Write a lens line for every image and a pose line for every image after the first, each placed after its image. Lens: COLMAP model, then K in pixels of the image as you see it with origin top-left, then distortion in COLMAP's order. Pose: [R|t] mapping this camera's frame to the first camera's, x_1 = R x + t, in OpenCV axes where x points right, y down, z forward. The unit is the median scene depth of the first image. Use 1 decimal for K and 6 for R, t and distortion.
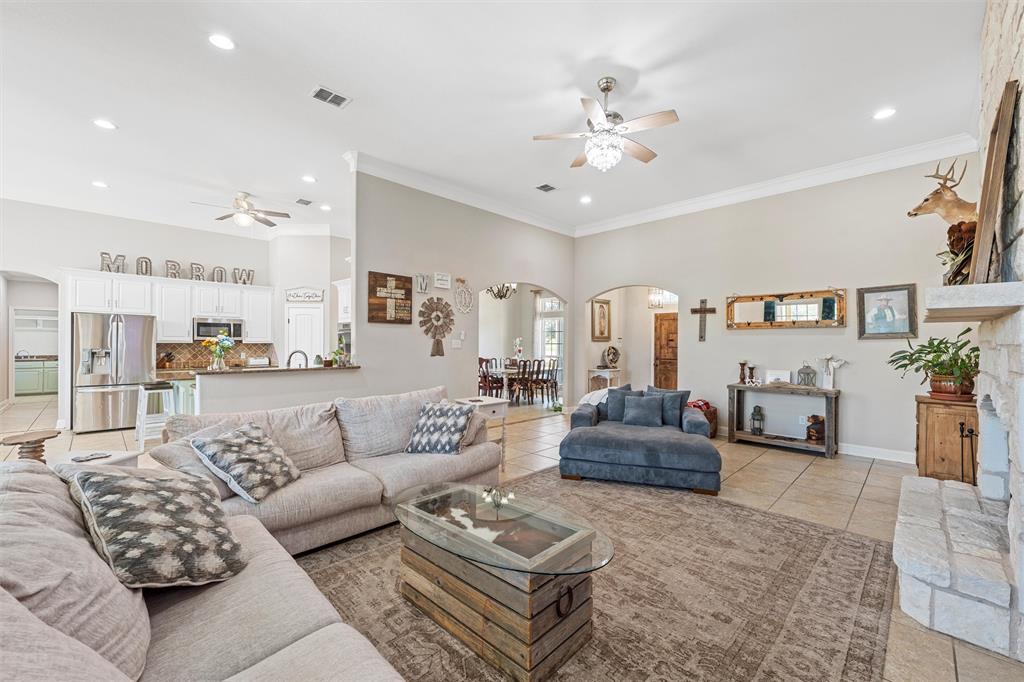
lens RADIAL K [[418.8, 0, 512.8], [0, 418.8, 343.0], [0, 0, 1]] dist [-0.001348, -0.000064]
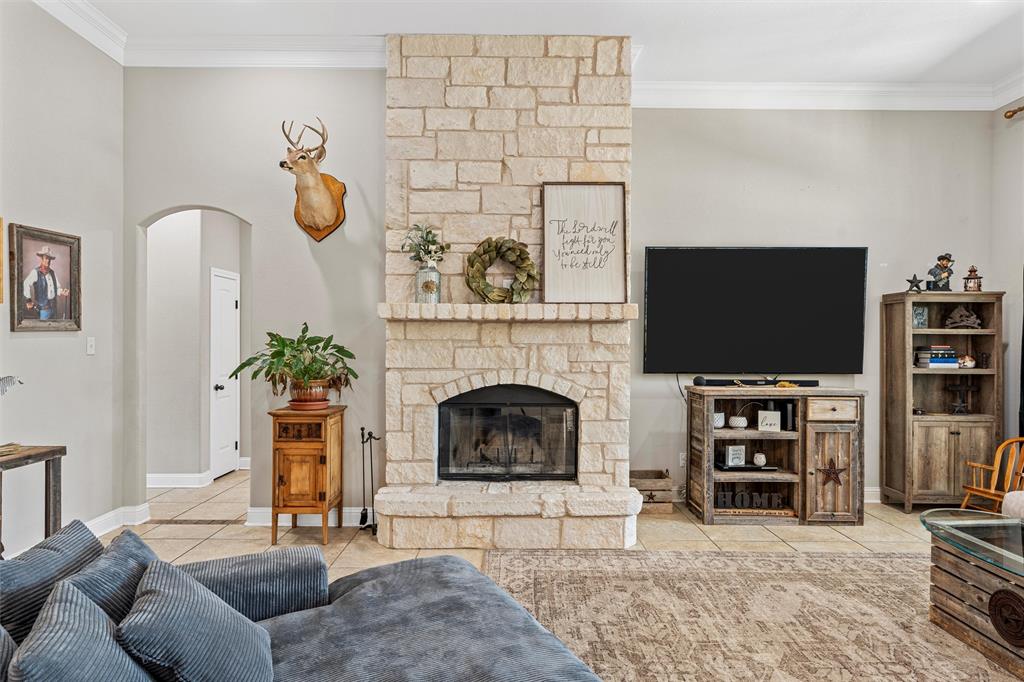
lens RADIAL K [[569.0, 0, 514.9], [0, 569.0, 340.8], [0, 0, 1]] dist [-0.004784, -0.000602]
pose [[-0.707611, -0.006262, 0.706575, -0.045692], [-0.007333, 0.999972, 0.001519, -0.004456], [-0.706565, -0.004106, -0.707637, 1.593159]]
